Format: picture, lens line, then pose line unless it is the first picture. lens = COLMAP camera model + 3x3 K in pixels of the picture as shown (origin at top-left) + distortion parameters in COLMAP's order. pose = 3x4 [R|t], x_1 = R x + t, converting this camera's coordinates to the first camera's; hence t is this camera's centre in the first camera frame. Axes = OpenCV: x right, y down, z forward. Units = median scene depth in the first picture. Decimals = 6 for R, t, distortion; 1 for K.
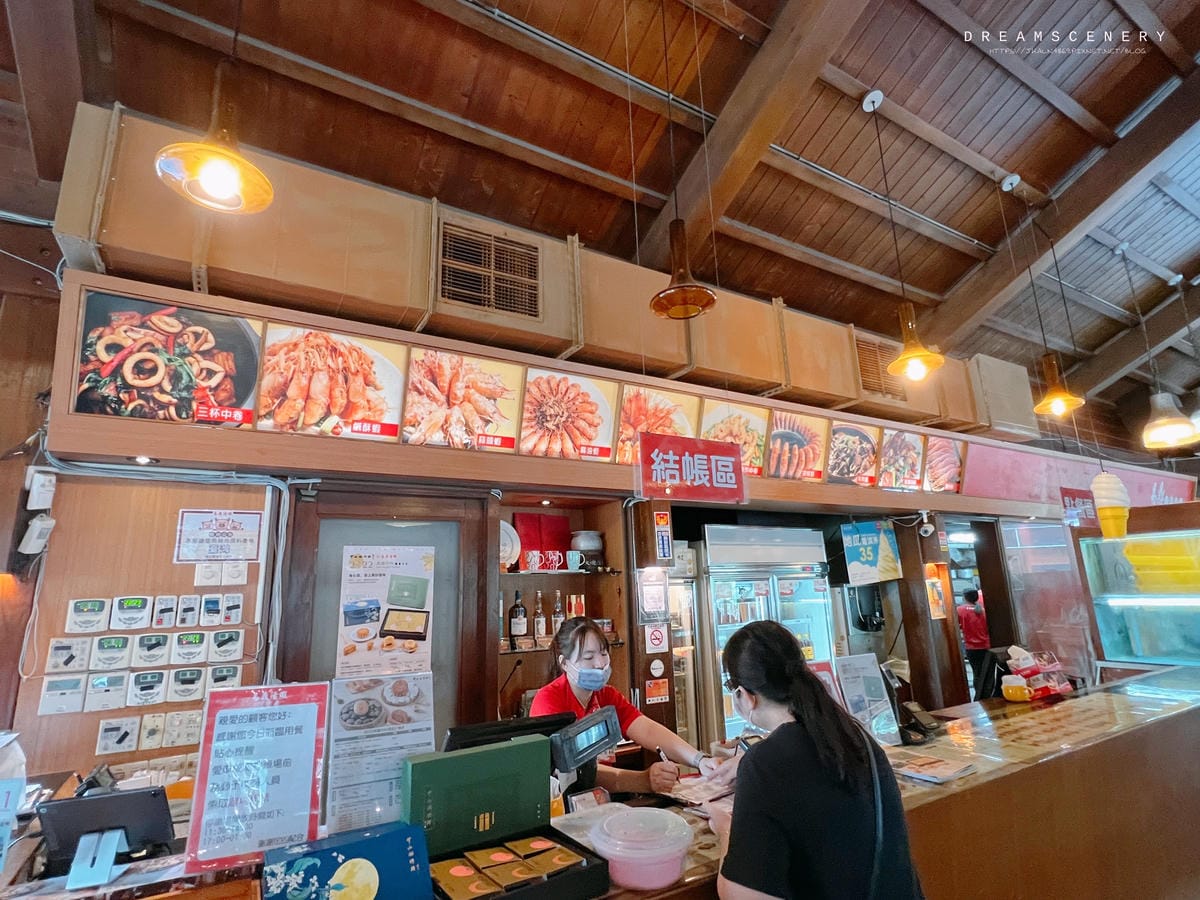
lens RADIAL K [[627.9, 0, 595.2], [0, 627.9, 448.8], [0, 0, 1]] dist [-0.000514, 0.000537]
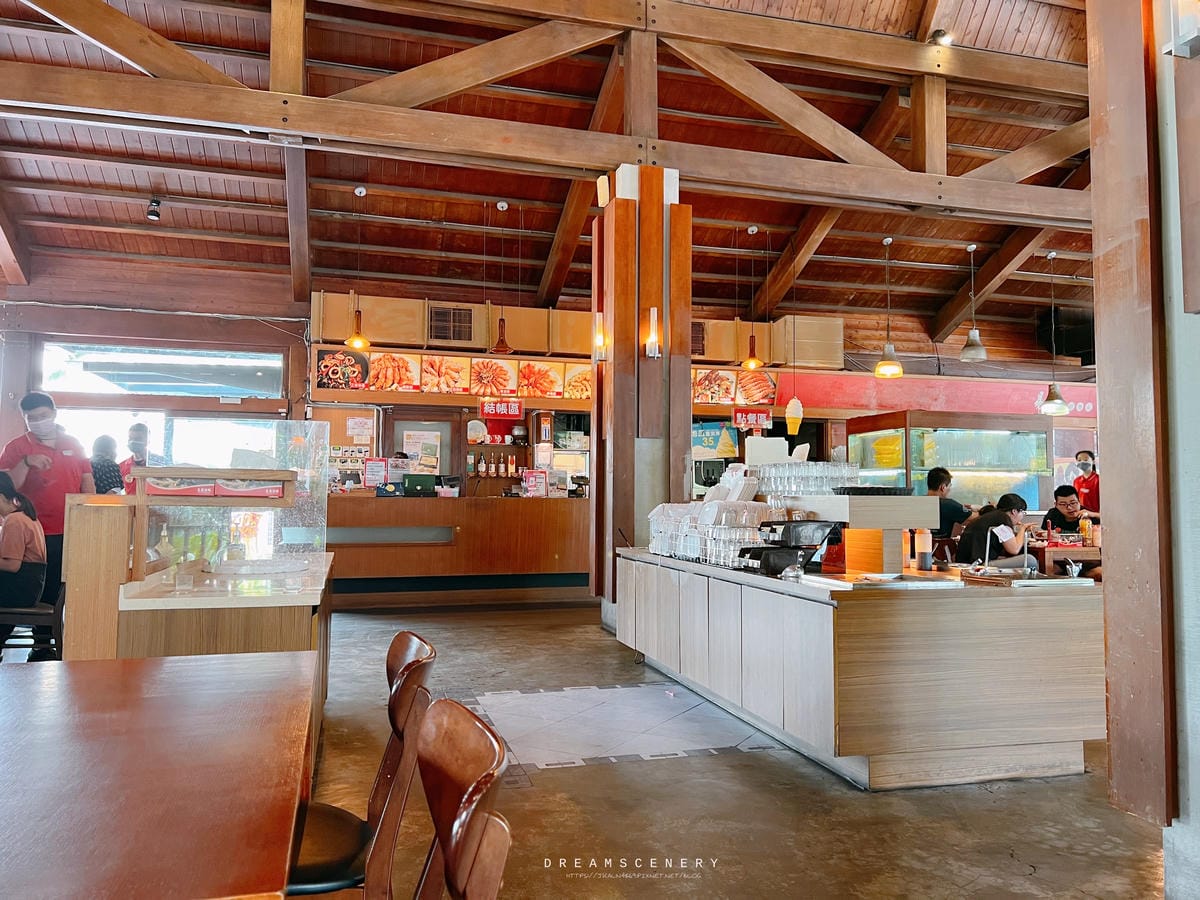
lens RADIAL K [[922.4, 0, 600.4], [0, 922.4, 450.0], [0, 0, 1]] dist [0.047401, -0.002546]
pose [[0.961455, 0.030281, -0.273289, 1.403270], [0.019637, 0.983817, 0.178095, -0.425285], [0.274259, -0.176596, 0.945302, -2.360425]]
